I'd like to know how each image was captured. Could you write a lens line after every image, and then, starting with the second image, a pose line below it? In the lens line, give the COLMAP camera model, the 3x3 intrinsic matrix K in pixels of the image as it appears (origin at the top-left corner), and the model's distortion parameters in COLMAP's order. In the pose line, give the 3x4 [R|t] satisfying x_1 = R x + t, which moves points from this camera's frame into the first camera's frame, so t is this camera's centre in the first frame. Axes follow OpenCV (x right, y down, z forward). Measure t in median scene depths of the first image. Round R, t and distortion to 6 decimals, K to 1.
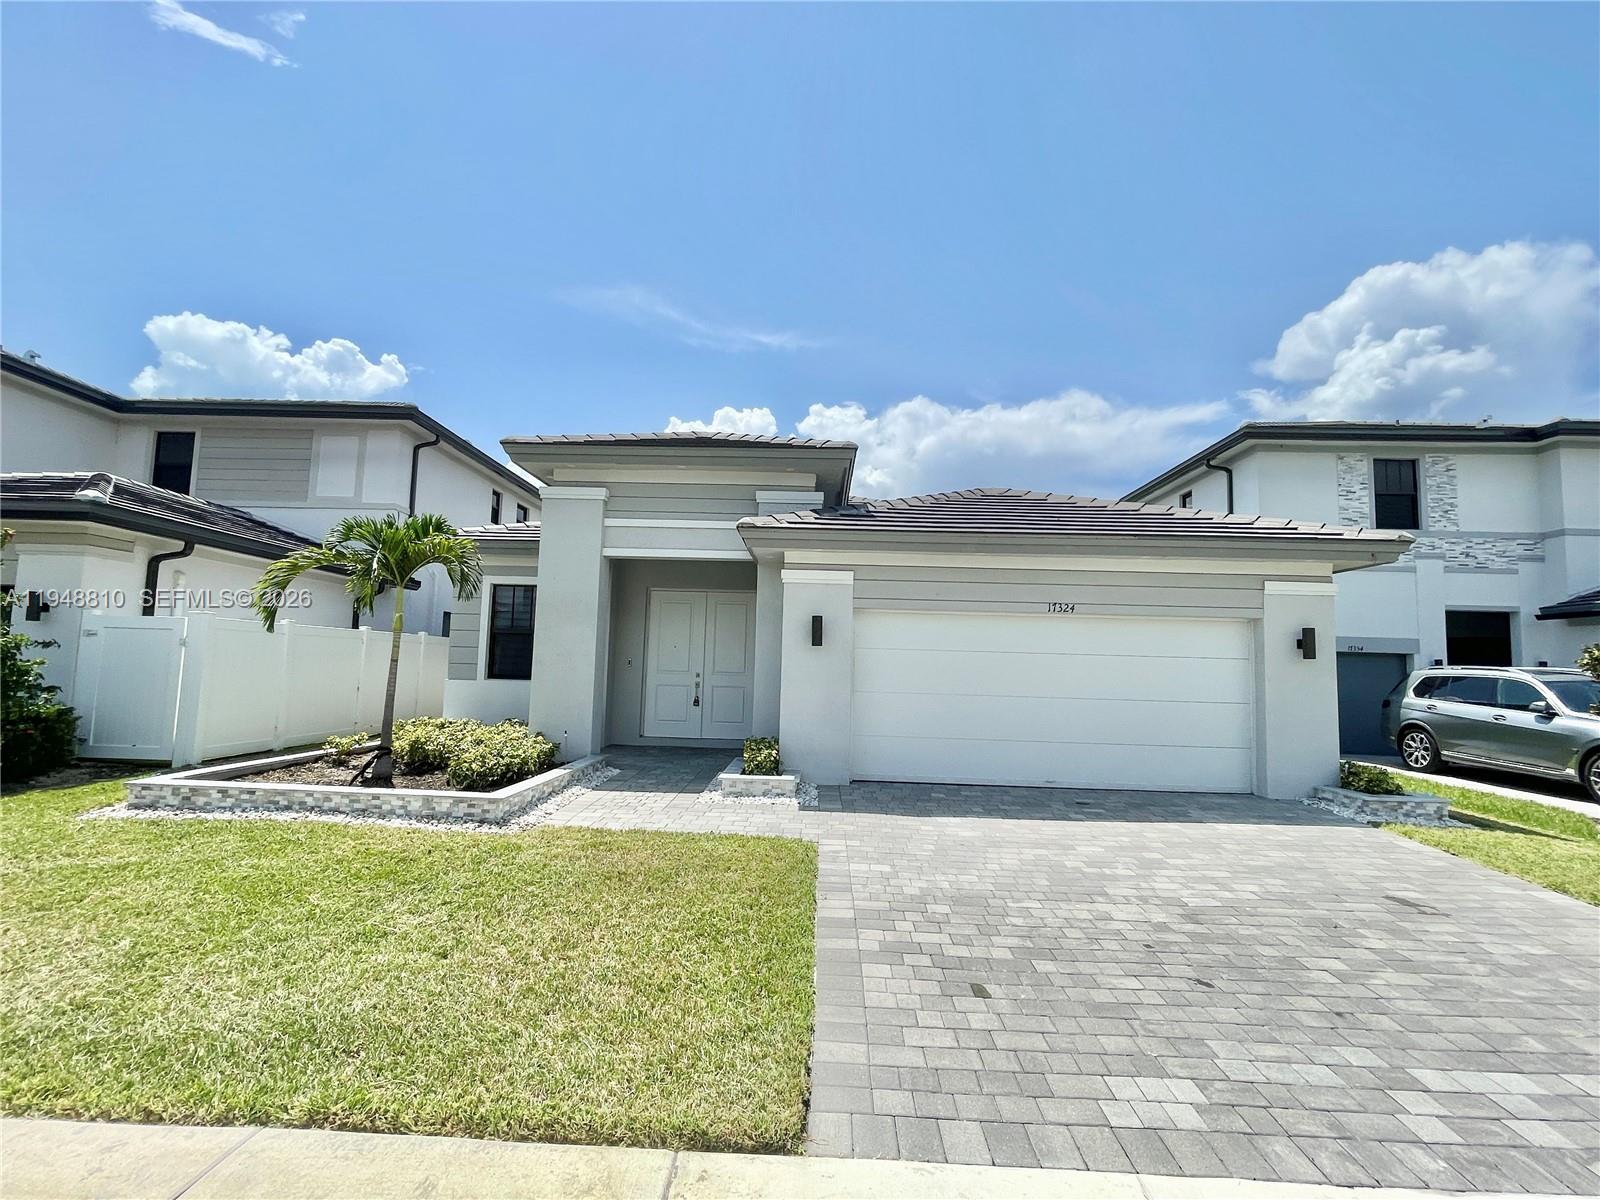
lens RADIAL K [[739.0, 0, 801.4], [0, 739.0, 608.0], [0, 0, 1]] dist [-0.004955, 0.001999]
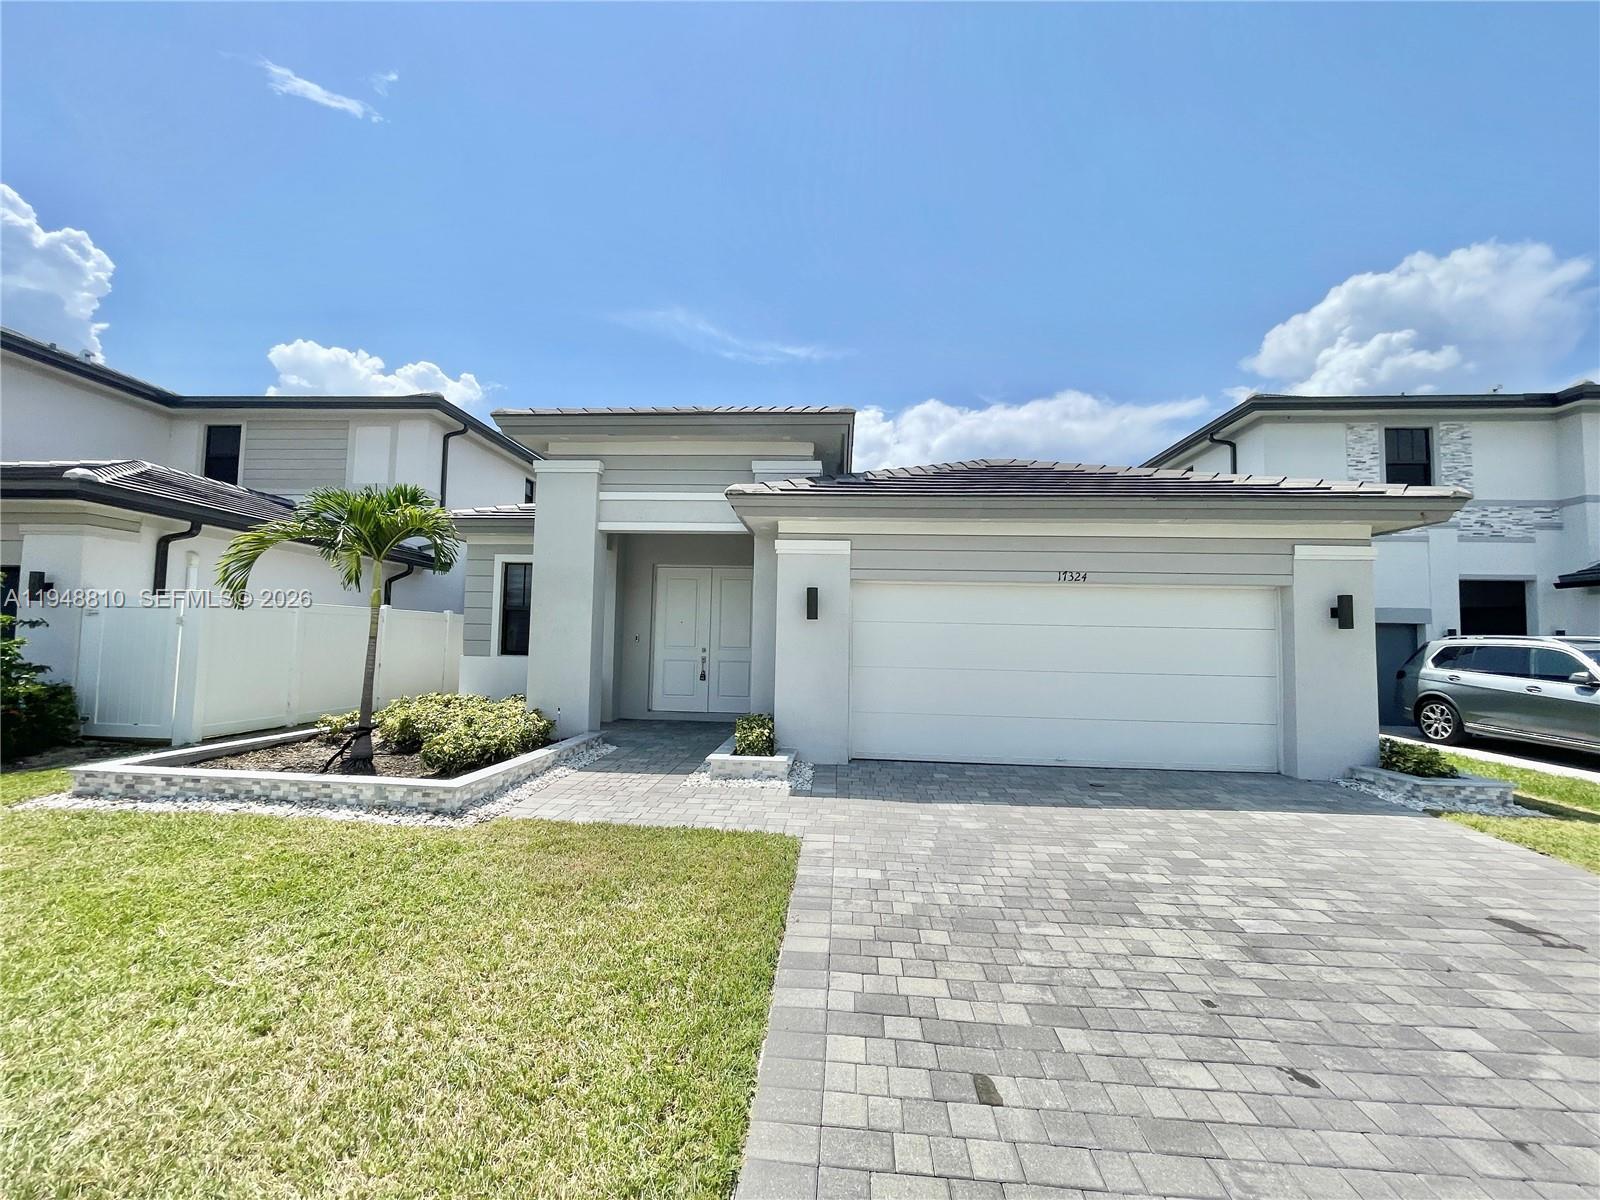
lens RADIAL K [[650.8, 0, 801.4], [0, 650.8, 604.2], [0, 0, 1]] dist [-0.004187, 0.001750]
pose [[0.999223, -0.009240, -0.038320, 0.041978], [0.010112, 0.999693, 0.022625, 0.013735], [0.038099, -0.022995, 0.999009, 0.172692]]
